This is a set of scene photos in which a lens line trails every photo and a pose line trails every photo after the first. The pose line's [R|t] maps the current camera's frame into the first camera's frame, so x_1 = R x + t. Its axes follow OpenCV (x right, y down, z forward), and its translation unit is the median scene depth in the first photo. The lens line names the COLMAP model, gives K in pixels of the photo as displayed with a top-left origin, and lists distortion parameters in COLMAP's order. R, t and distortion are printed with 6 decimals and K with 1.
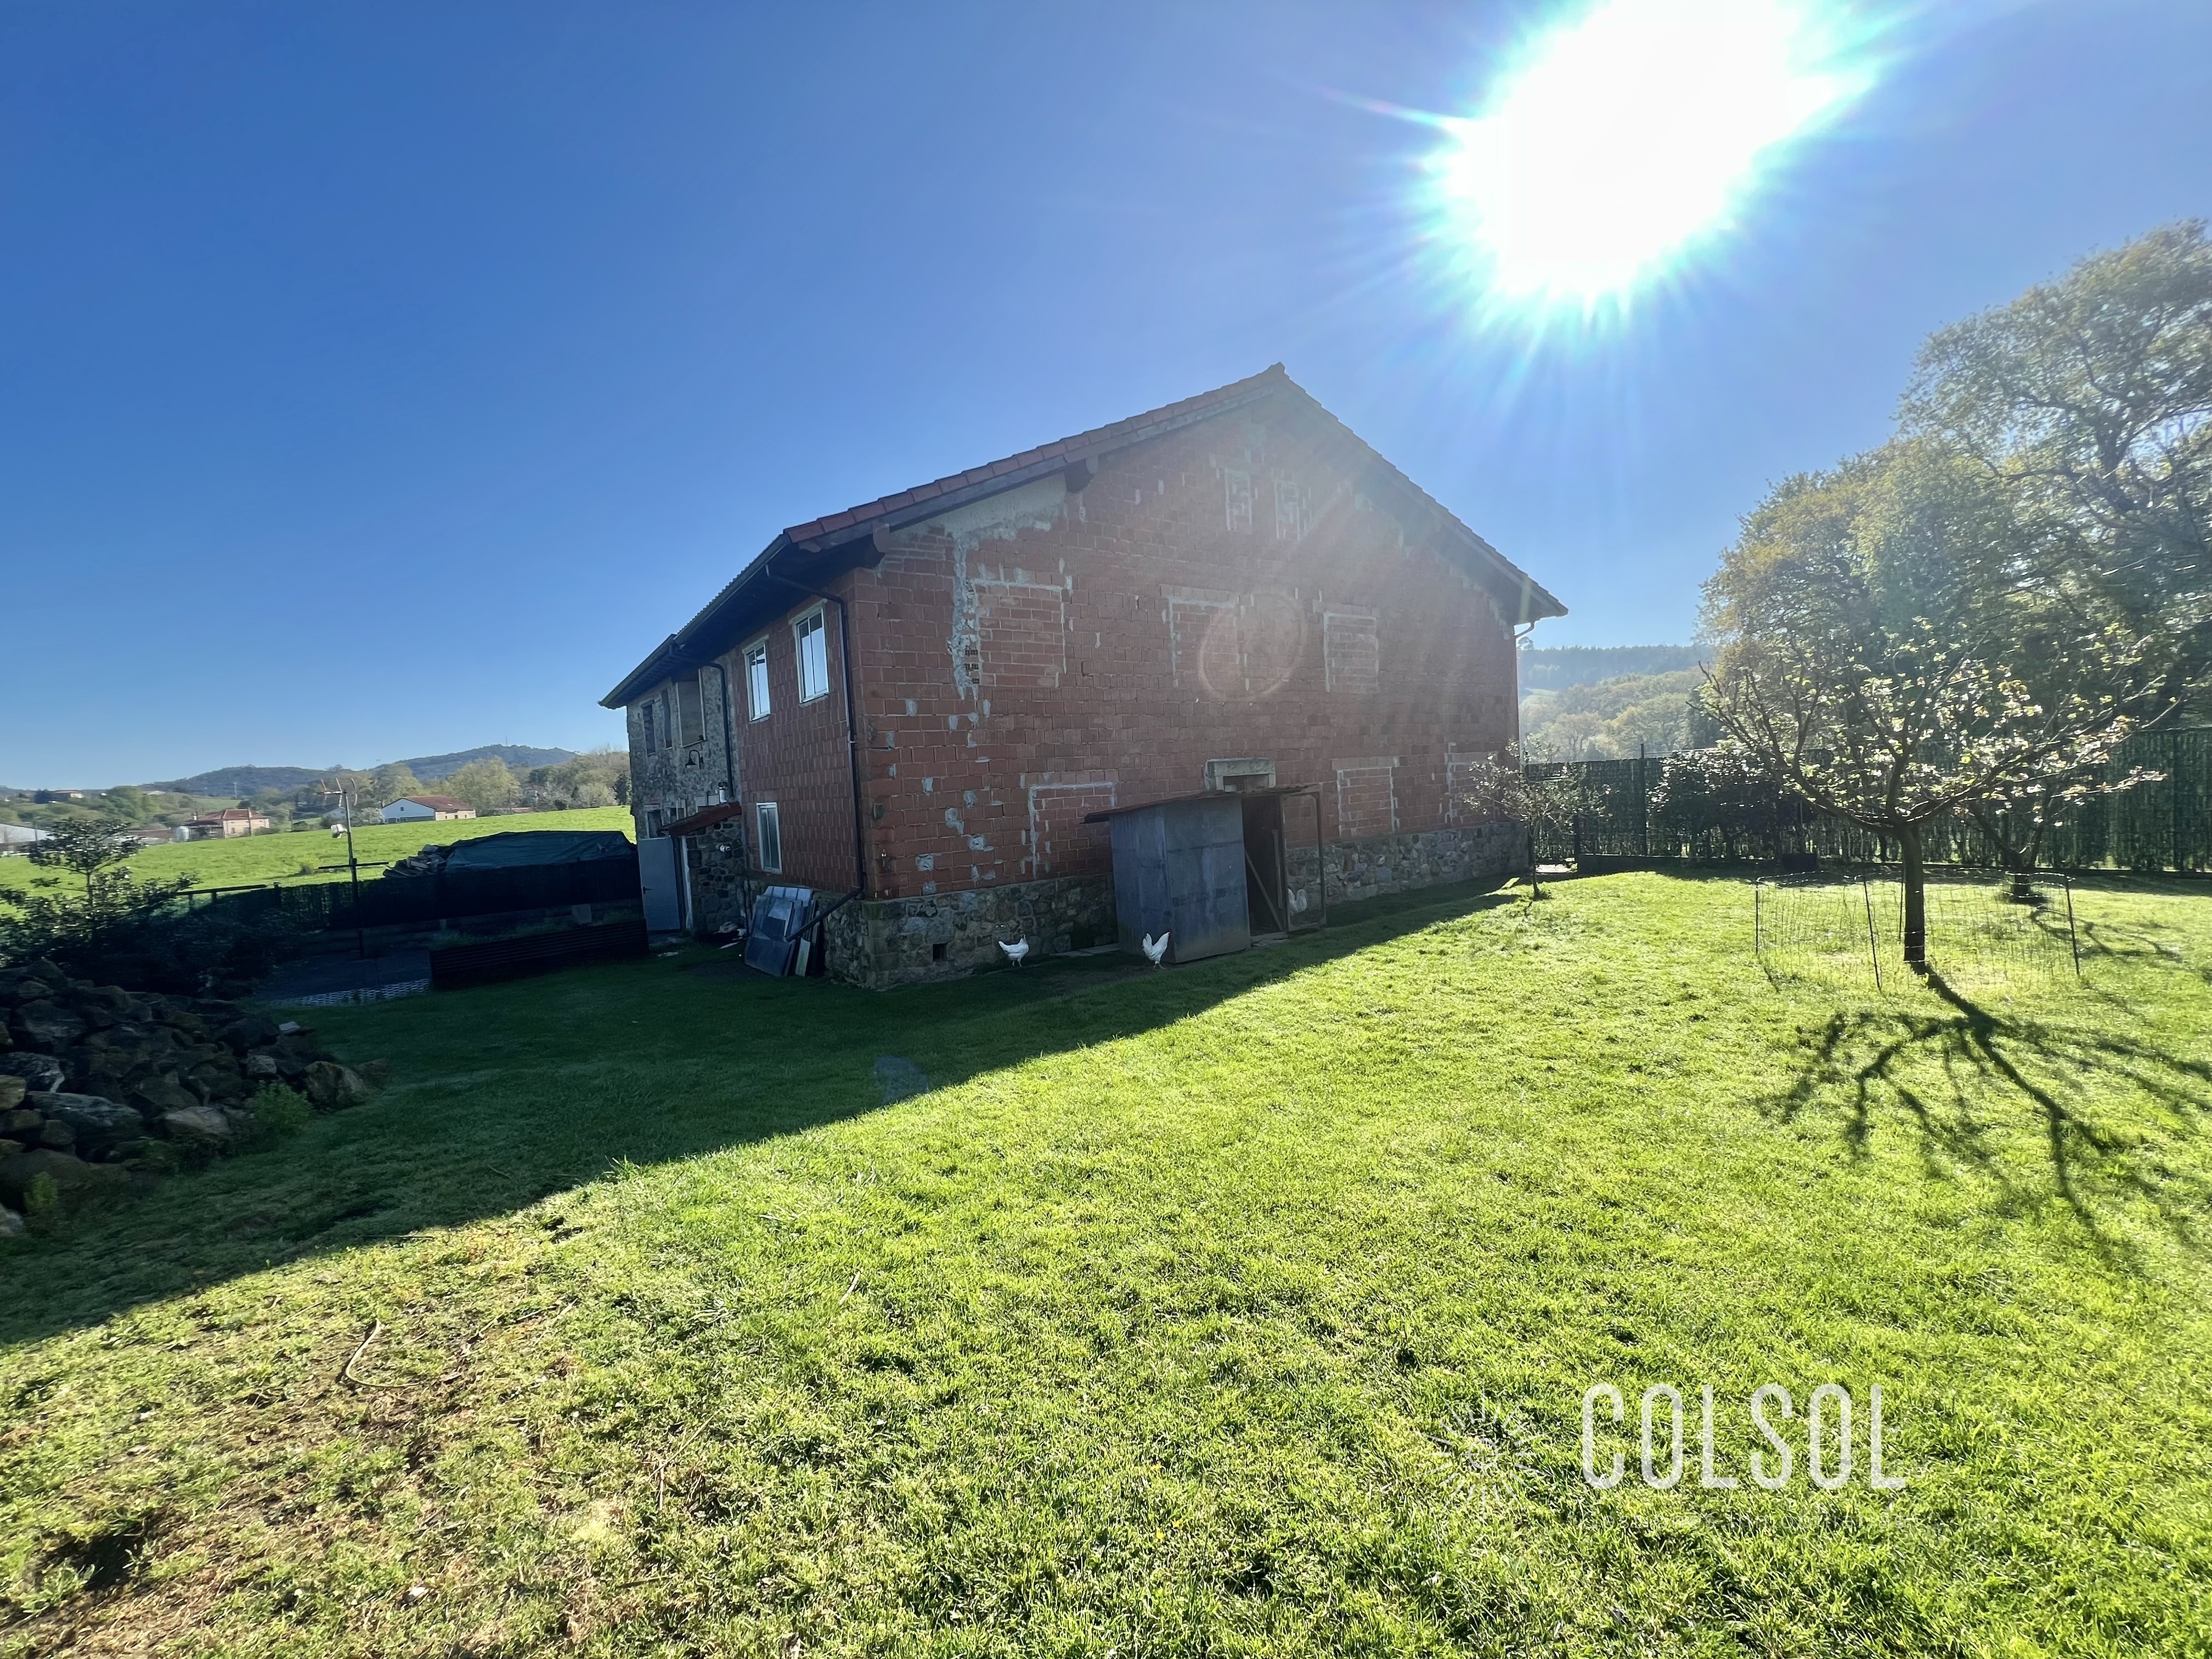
lens RADIAL K [[887.7, 0, 1093.6], [0, 887.7, 825.6], [0, 0, 1]] dist [-0.002875, 0.000677]
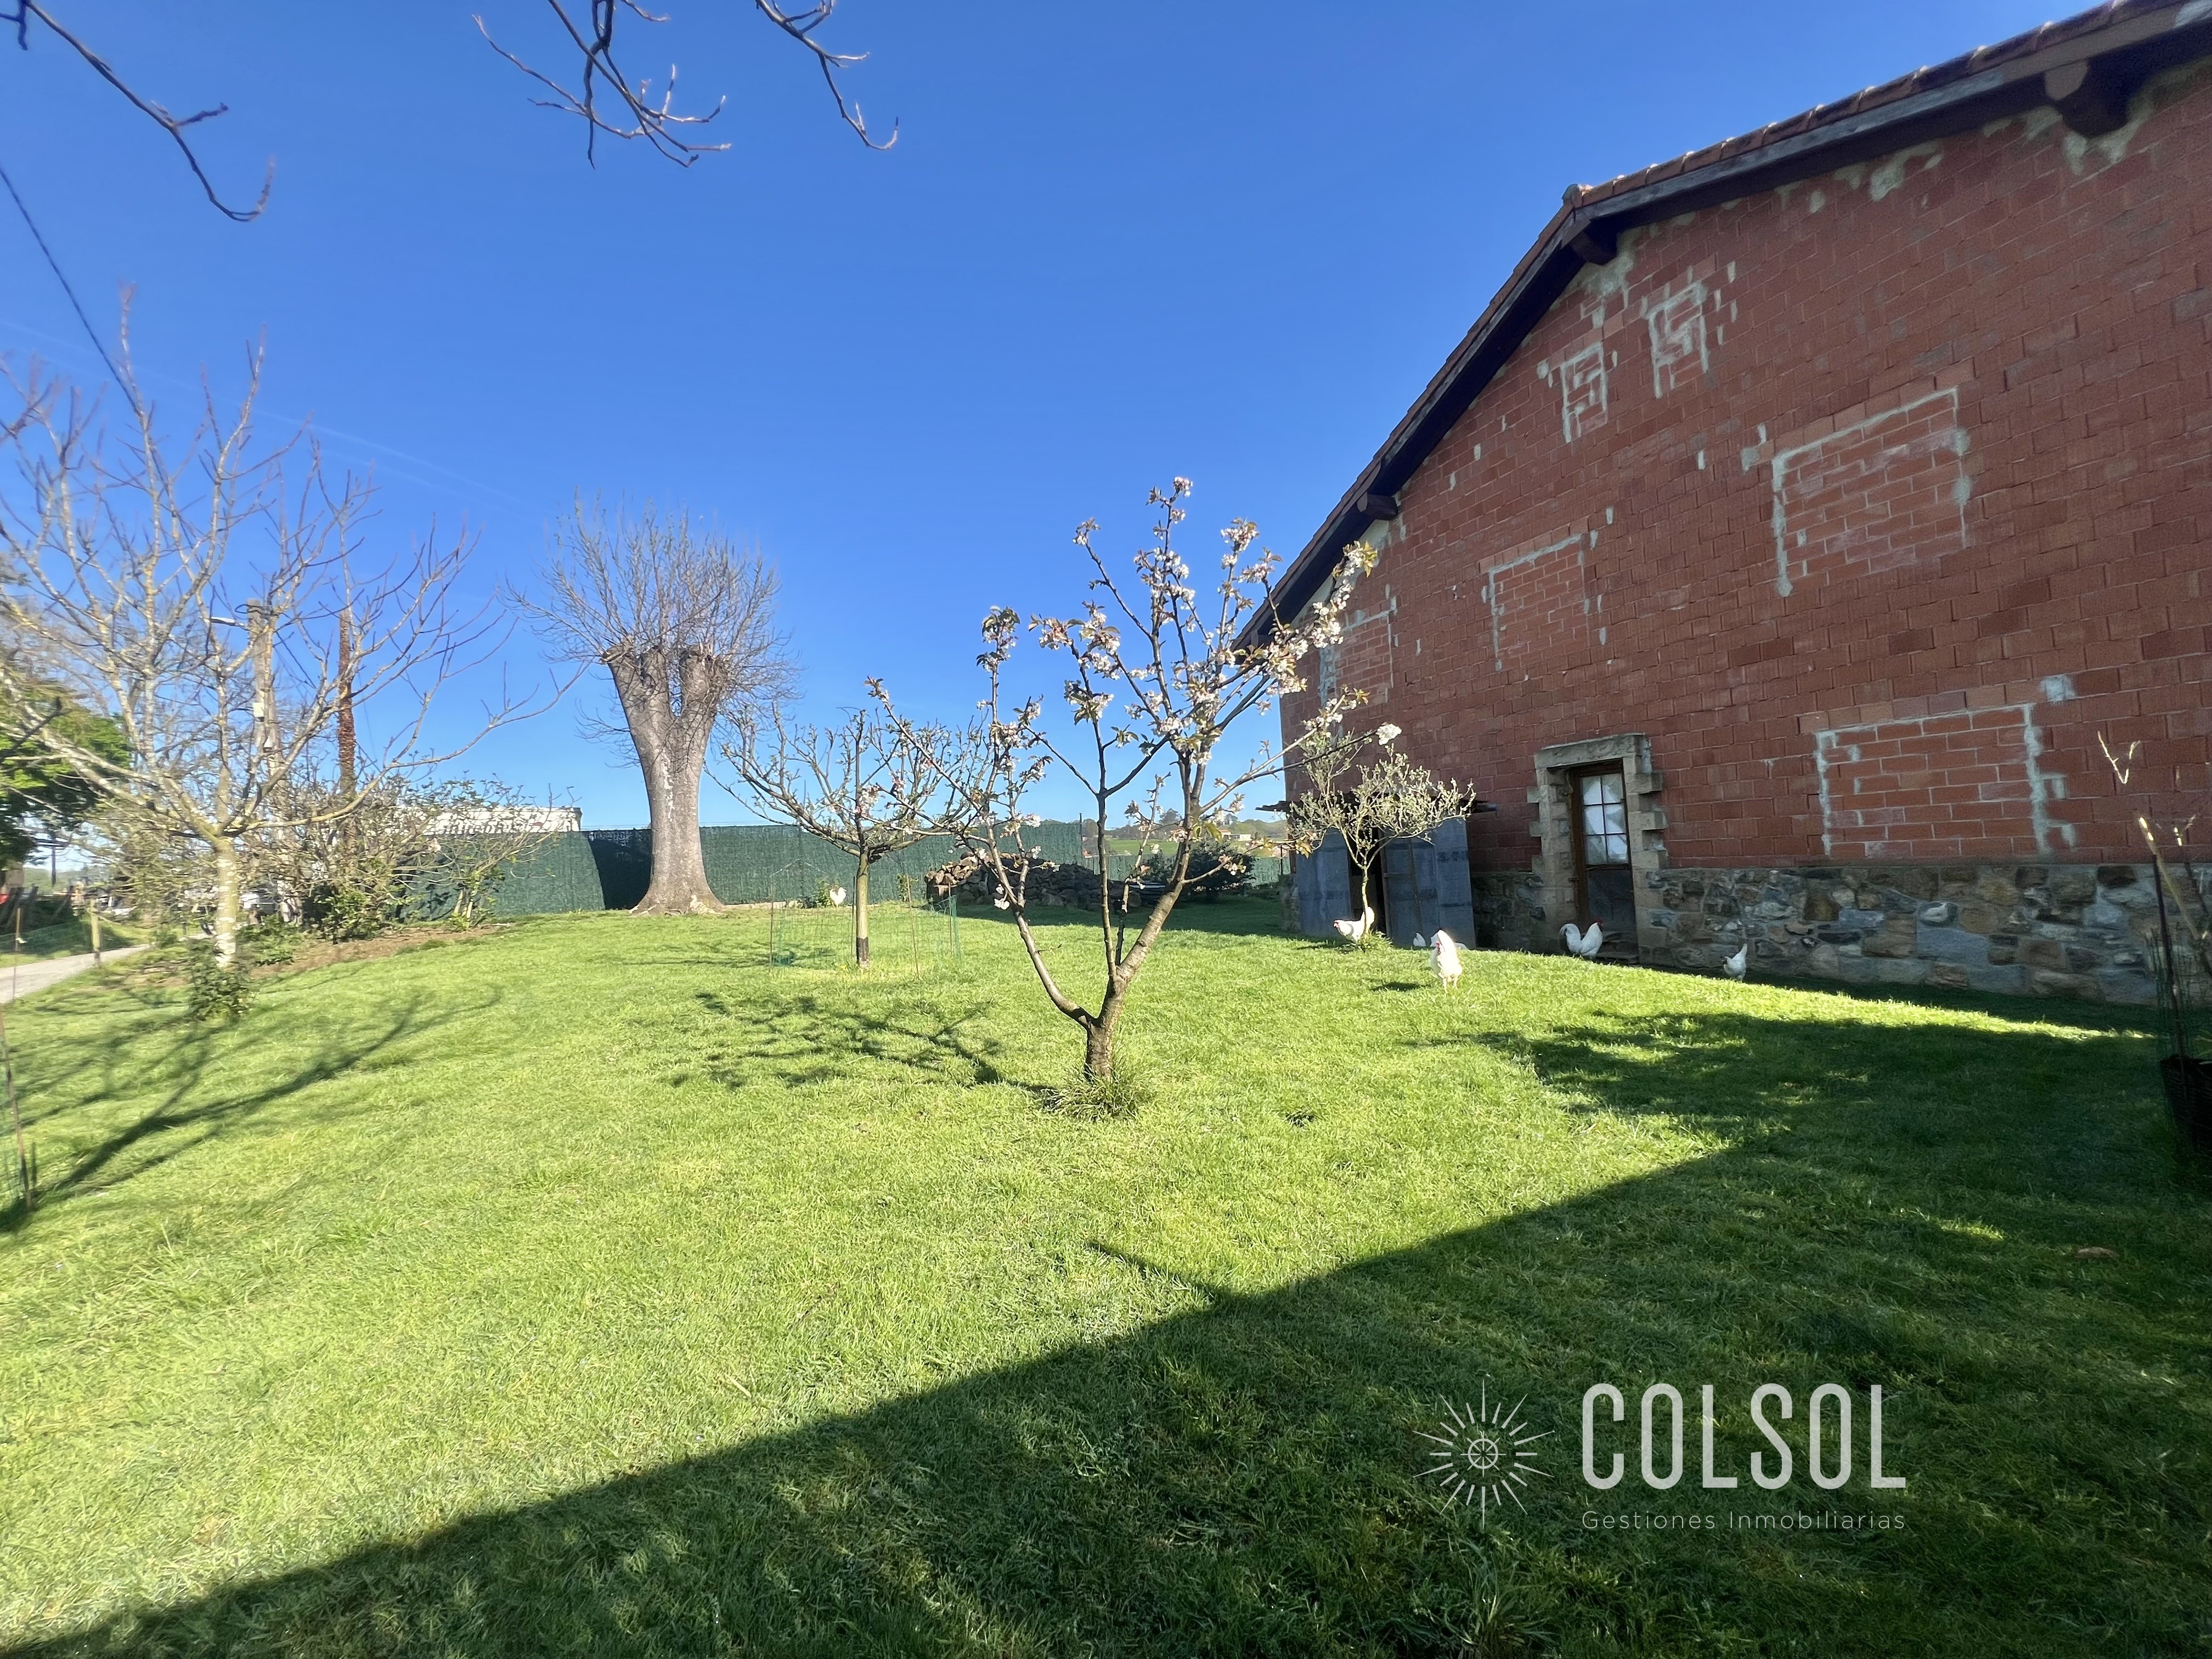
lens RADIAL K [[887.7, 0, 1094.4], [0, 887.7, 827.6], [0, 0, 1]] dist [-0.002875, 0.000677]
pose [[-0.191070, 0.032605, -0.981035, 1.181450], [0.021707, 0.999344, 0.028986, -0.039821], [0.981336, -0.015757, -0.191653, 0.886926]]
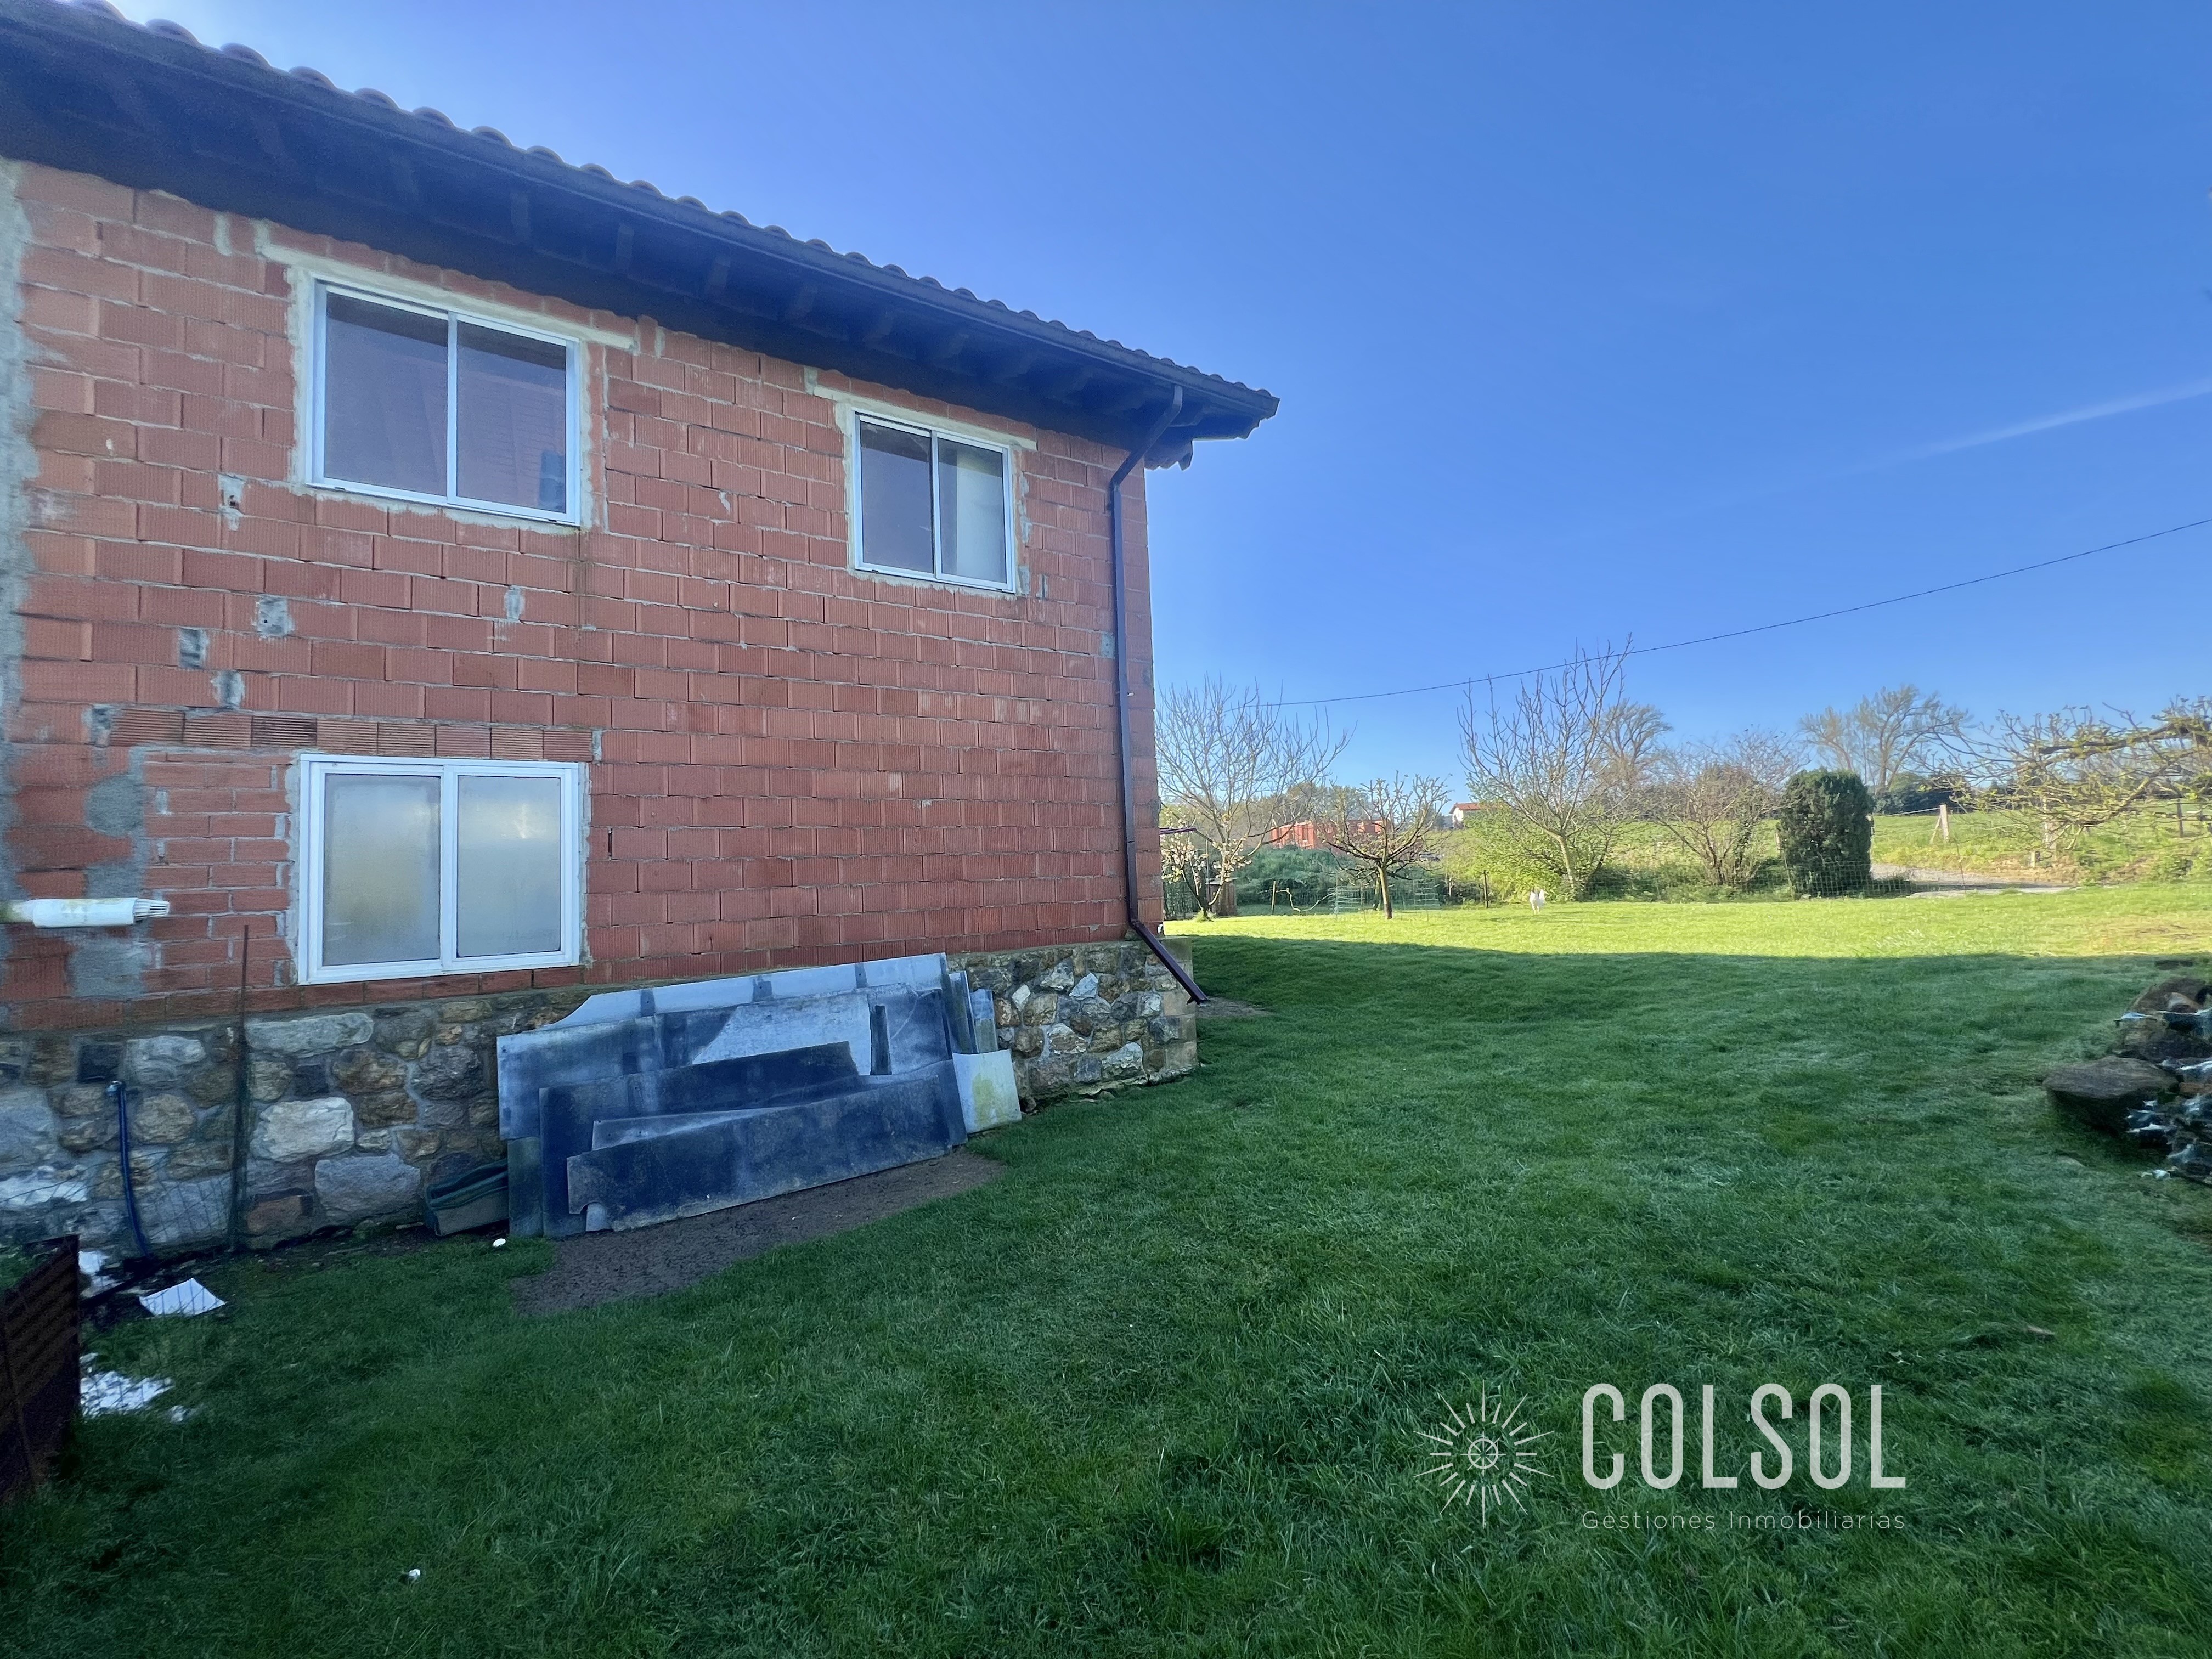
lens RADIAL K [[887.7, 0, 1089.9], [0, 887.7, 829.4], [0, 0, 1]] dist [-0.002875, 0.000677]
pose [[0.055424, 0.111829, 0.992181, -0.843388], [0.081861, 0.989854, -0.116140, 0.071583], [-0.995102, 0.087658, 0.045707, 0.937425]]
